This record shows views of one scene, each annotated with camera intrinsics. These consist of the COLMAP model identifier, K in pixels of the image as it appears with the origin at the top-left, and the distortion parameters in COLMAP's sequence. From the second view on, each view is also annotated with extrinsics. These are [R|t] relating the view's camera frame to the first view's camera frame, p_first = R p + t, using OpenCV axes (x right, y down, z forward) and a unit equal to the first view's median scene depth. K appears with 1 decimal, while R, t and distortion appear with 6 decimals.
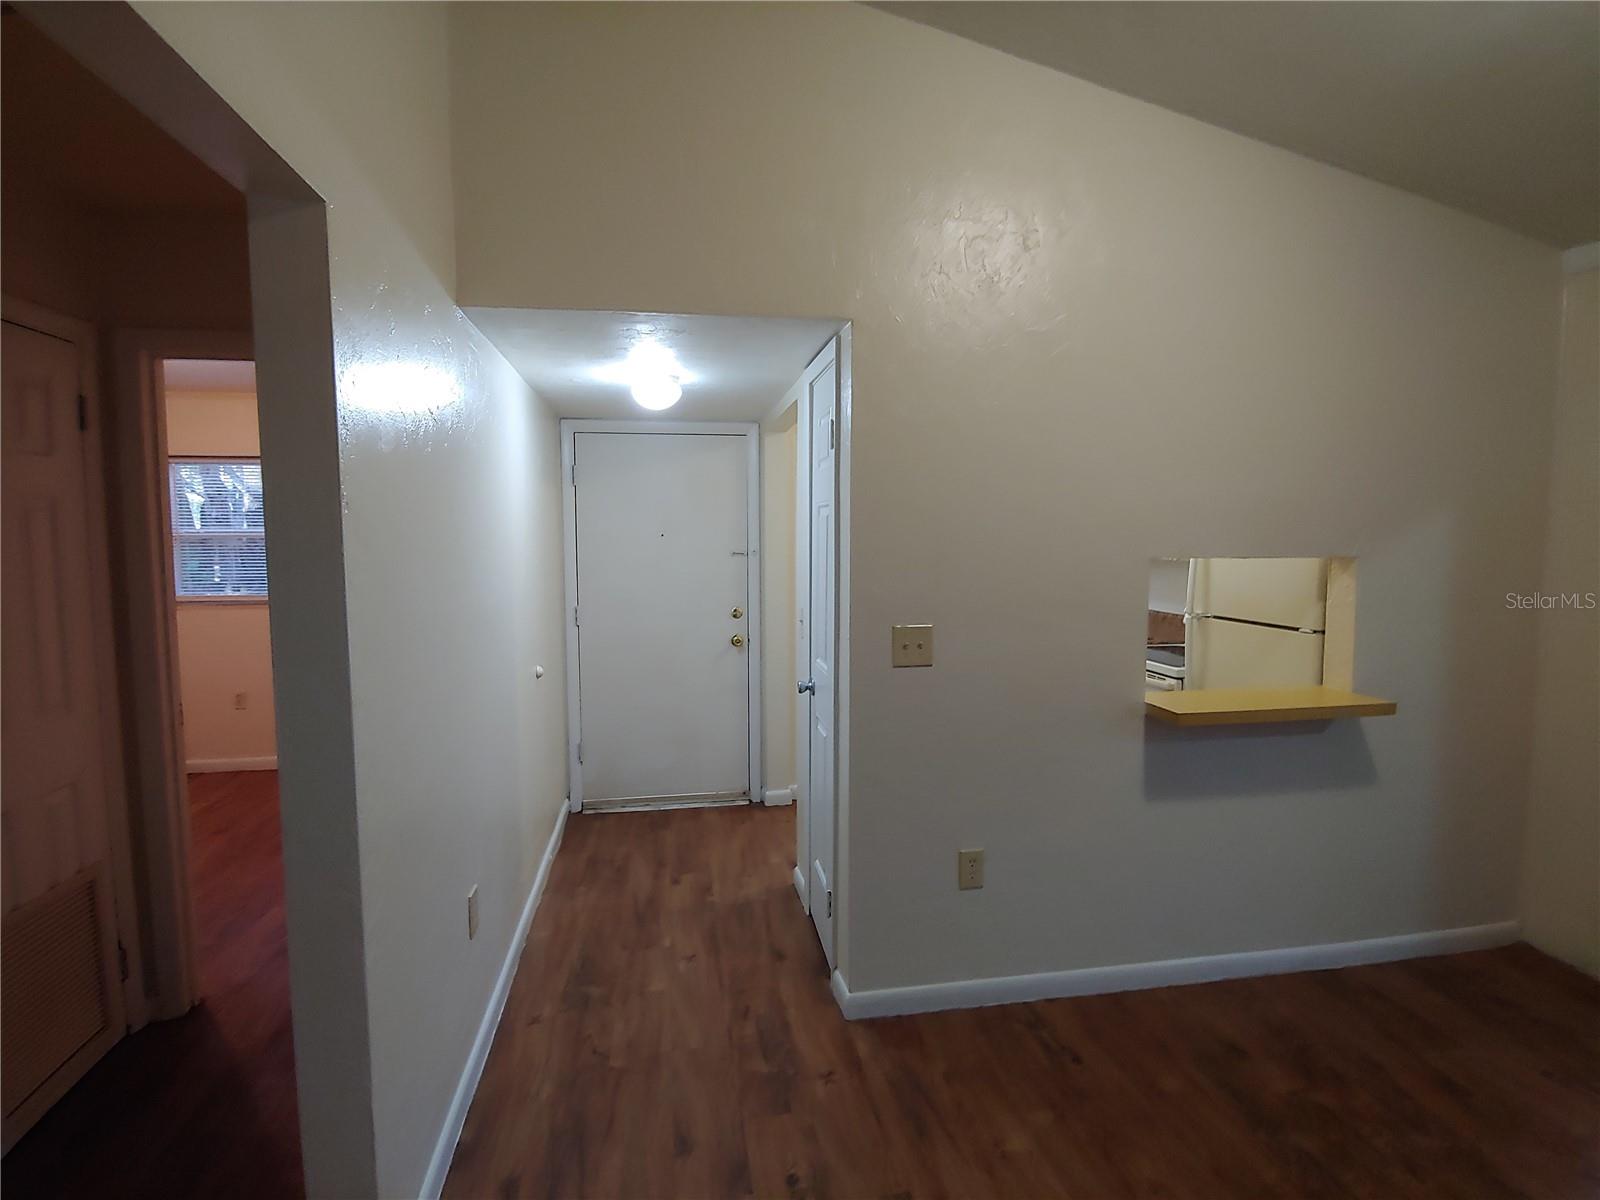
lens RADIAL K [[800.6, 0, 801.6], [0, 800.6, 595.7], [0, 0, 1]] dist [-0.007171, -0.008962]
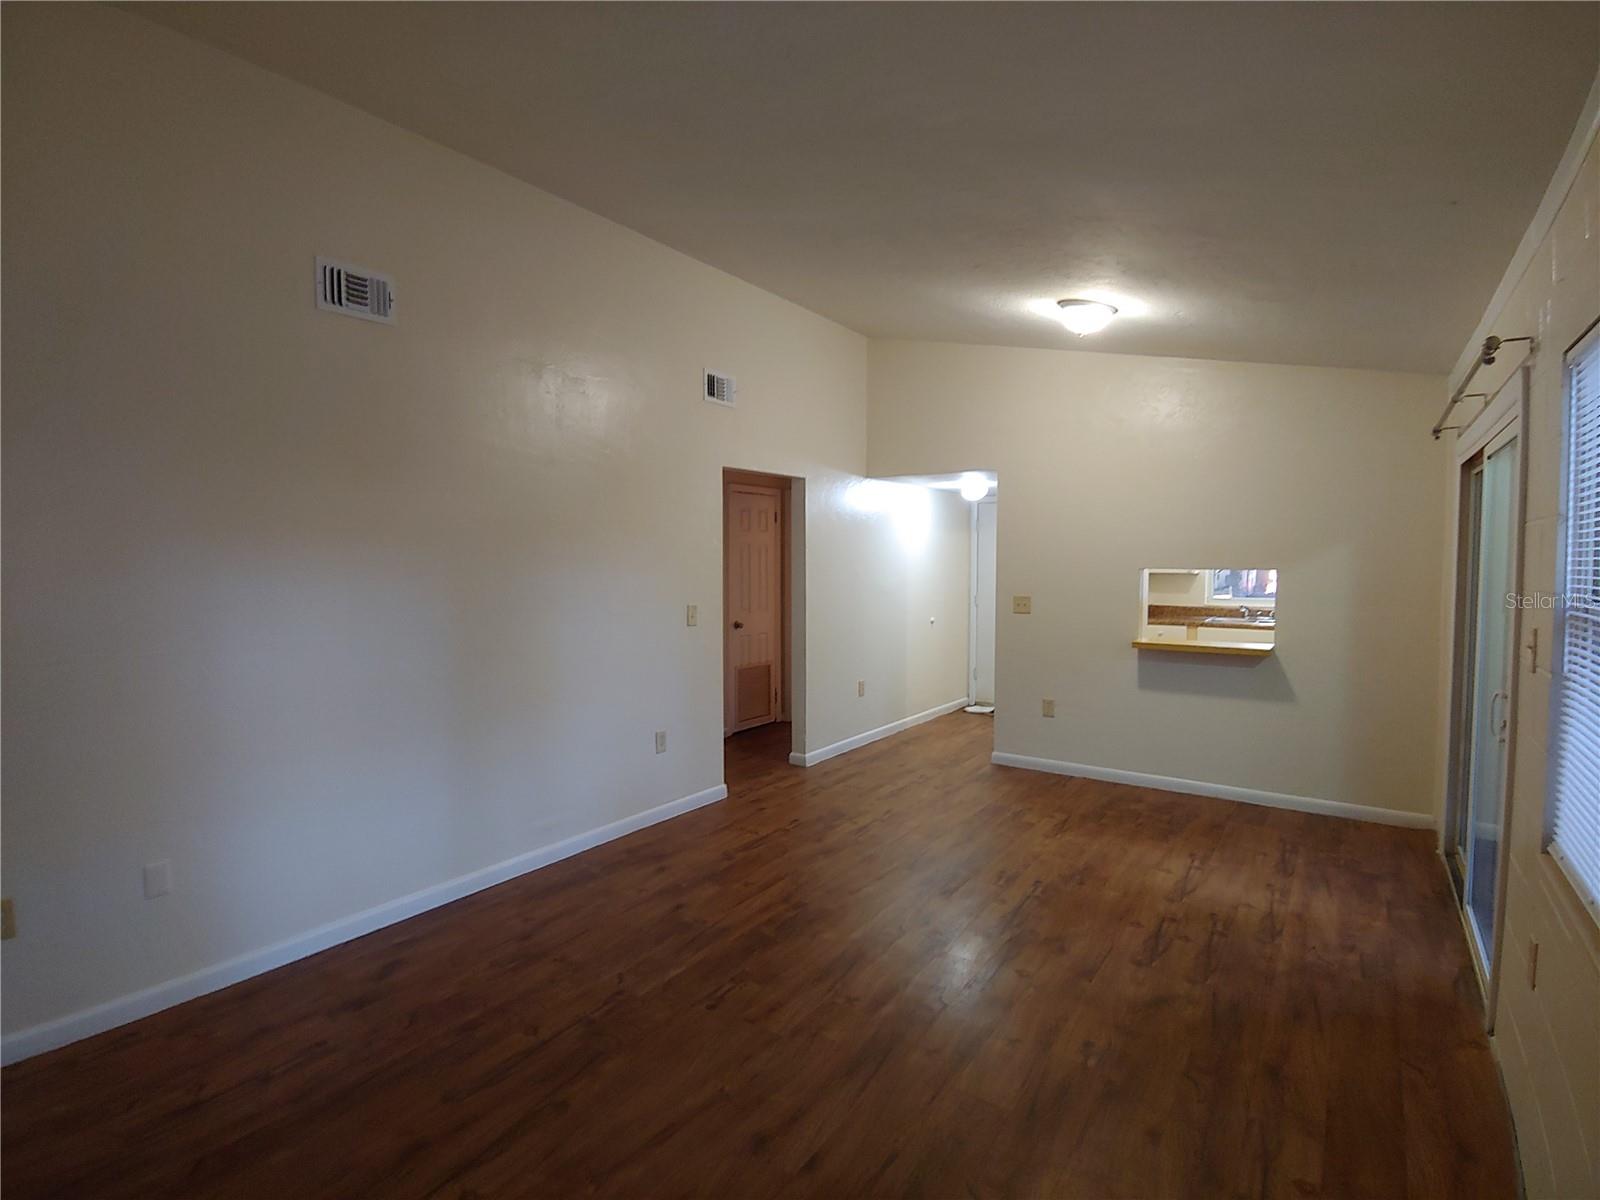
lens RADIAL K [[806.3, 0, 797.4], [0, 806.3, 592.6], [0, 0, 1]] dist [-0.014228, 0.000705]
pose [[0.711520, 0.034574, -0.701815, 1.231215], [-0.057900, 0.998277, -0.009522, 0.082889], [0.700277, 0.047410, 0.712295, -1.056614]]
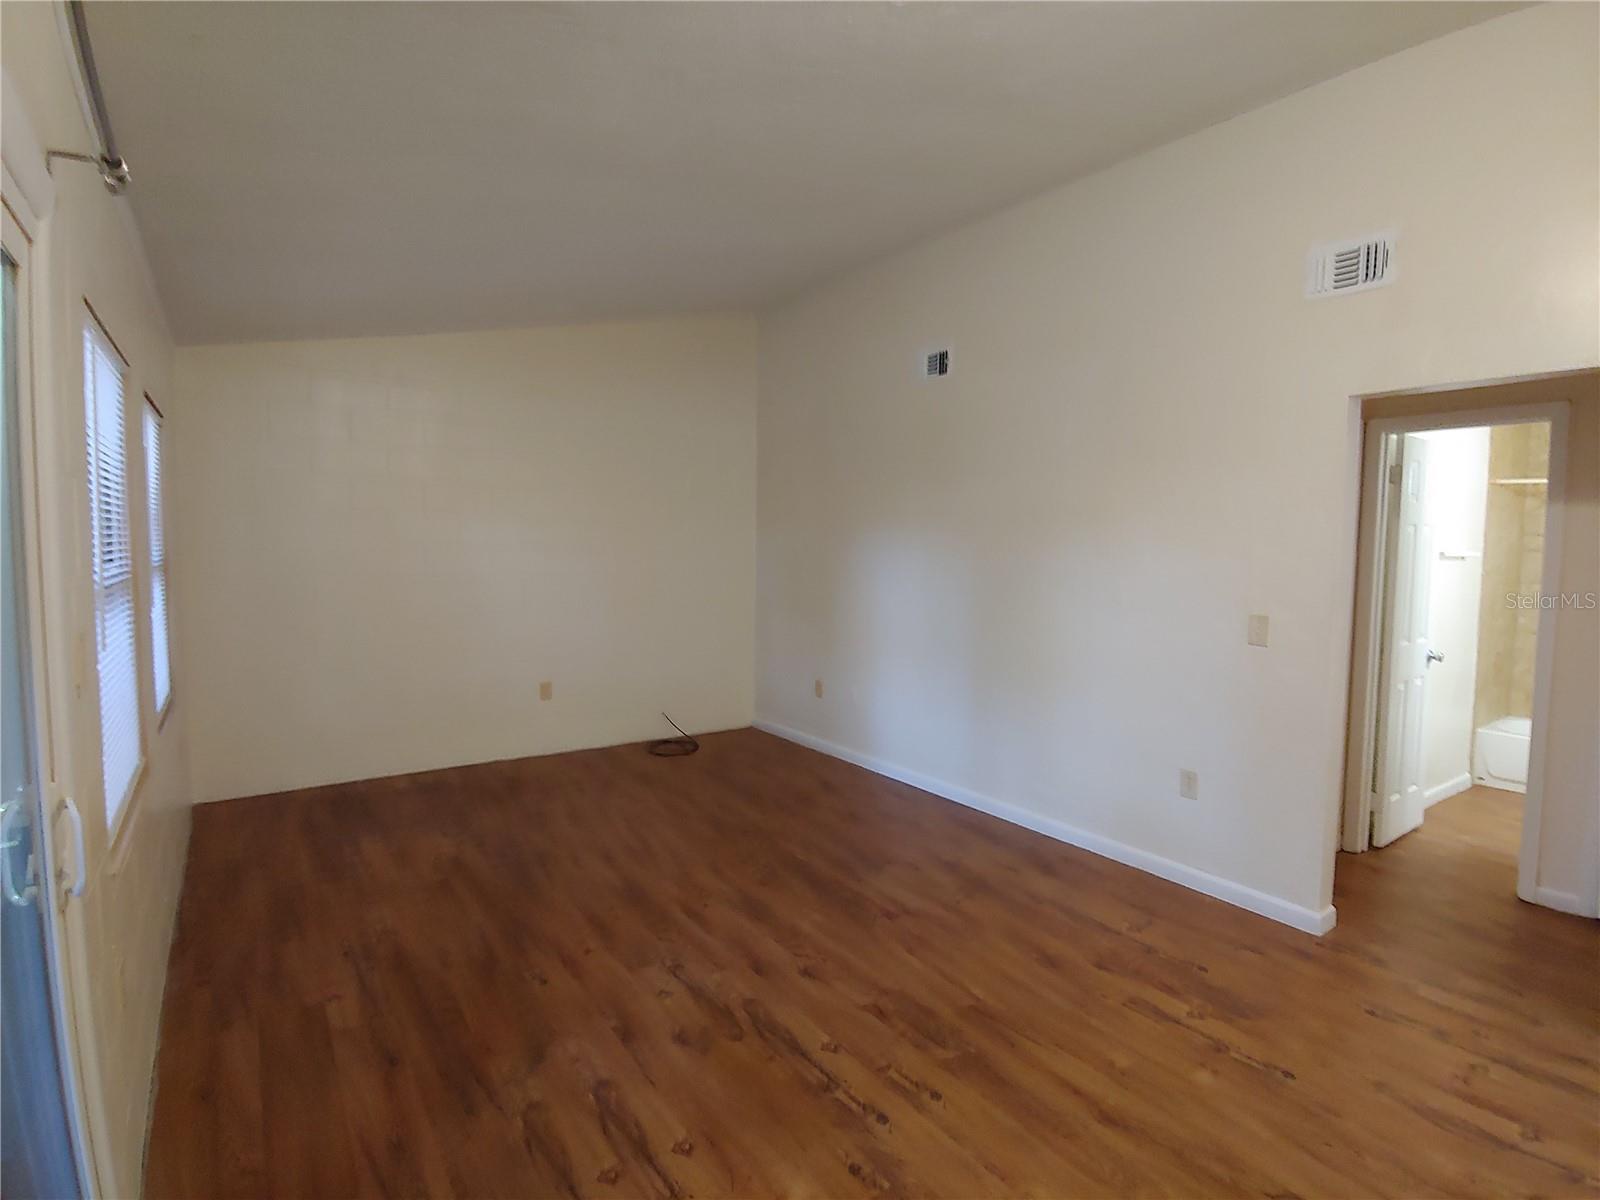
lens RADIAL K [[800.6, 0, 801.6], [0, 800.6, 595.7], [0, 0, 1]] dist [-0.007171, -0.008962]
pose [[-0.905965, 0.024060, -0.422669, 0.949033], [-0.040987, 0.988709, 0.144135, -0.072064], [0.421365, 0.147905, -0.894749, 0.890709]]
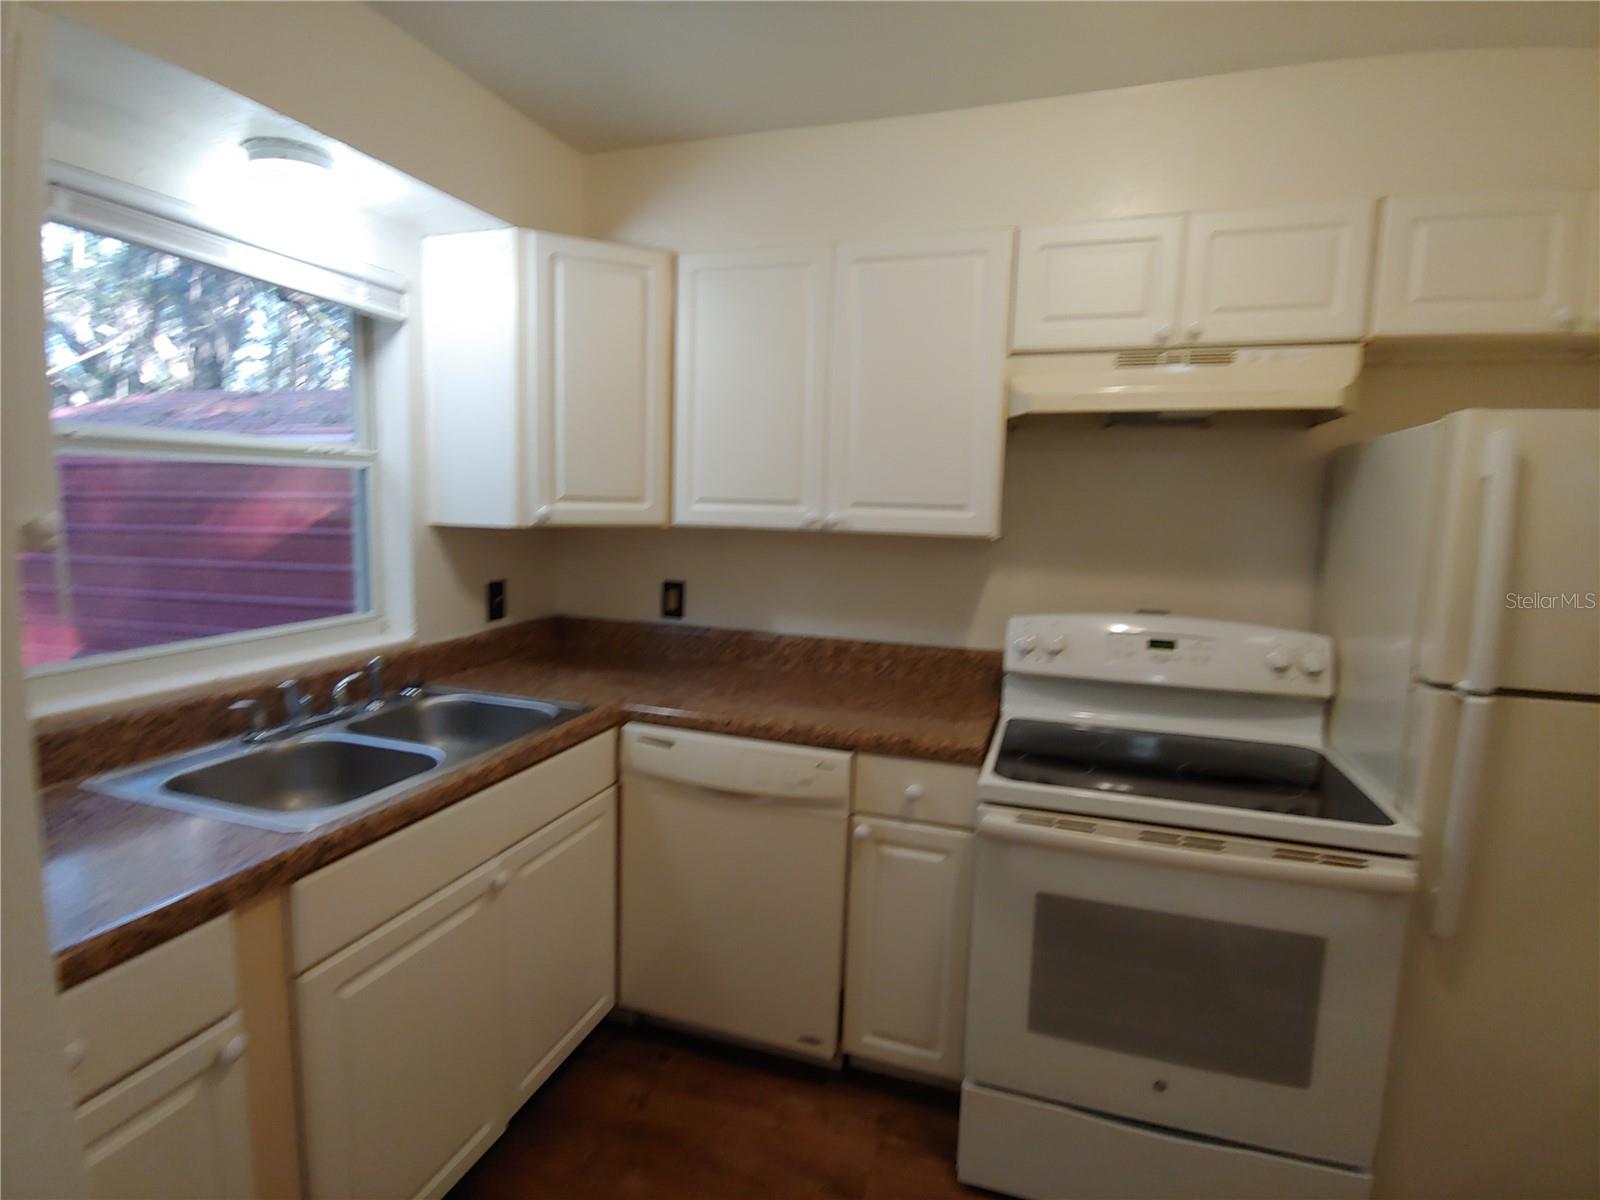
lens RADIAL K [[804.5, 0, 806.7], [0, 804.5, 598.3], [0, 0, 1]] dist [-0.013147, 0.000221]
pose [[0.473886, -0.092752, 0.875688, 0.014546], [0.042982, 0.995688, 0.082202, -0.088294], [-0.879536, -0.001315, 0.475830, 1.473948]]
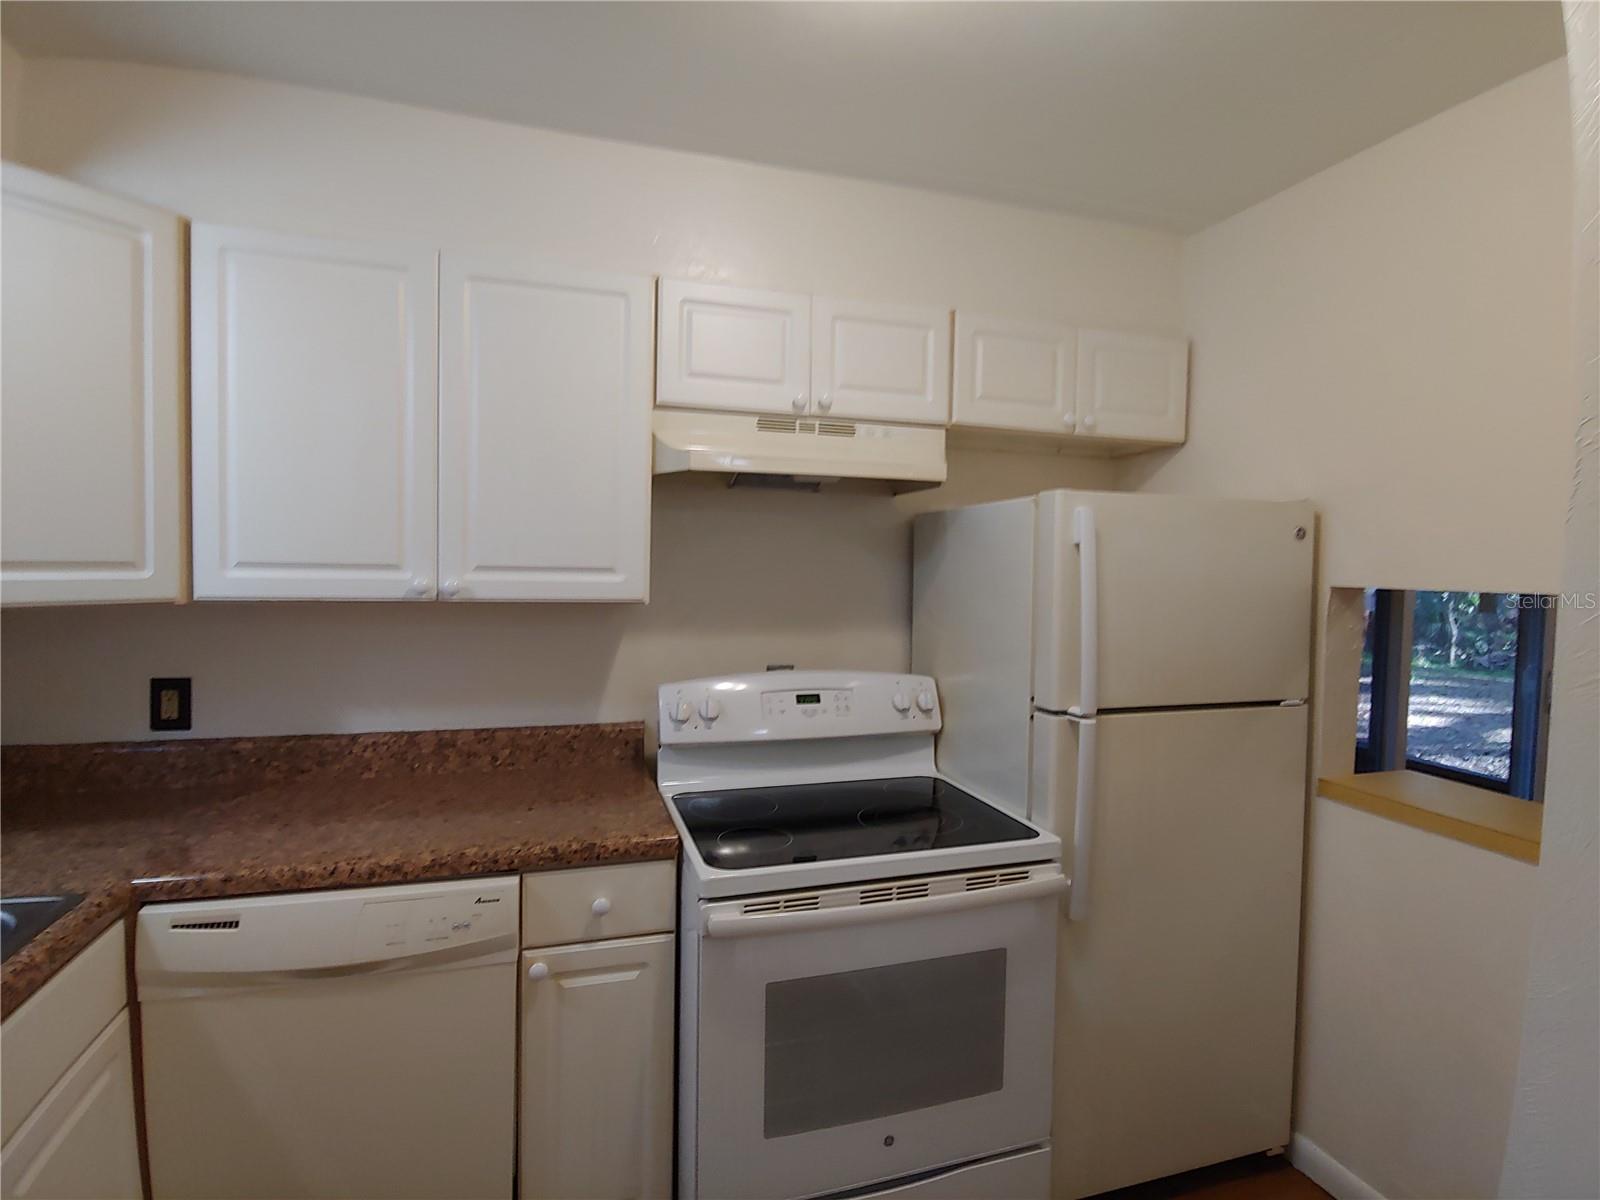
lens RADIAL K [[804.5, 0, 806.7], [0, 804.5, 598.3], [0, 0, 1]] dist [-0.013147, 0.000221]
pose [[-0.127195, -0.045391, 0.990839, 0.058707], [0.058437, 0.996874, 0.053169, -0.107588], [-0.990155, 0.064664, -0.124145, 1.631032]]
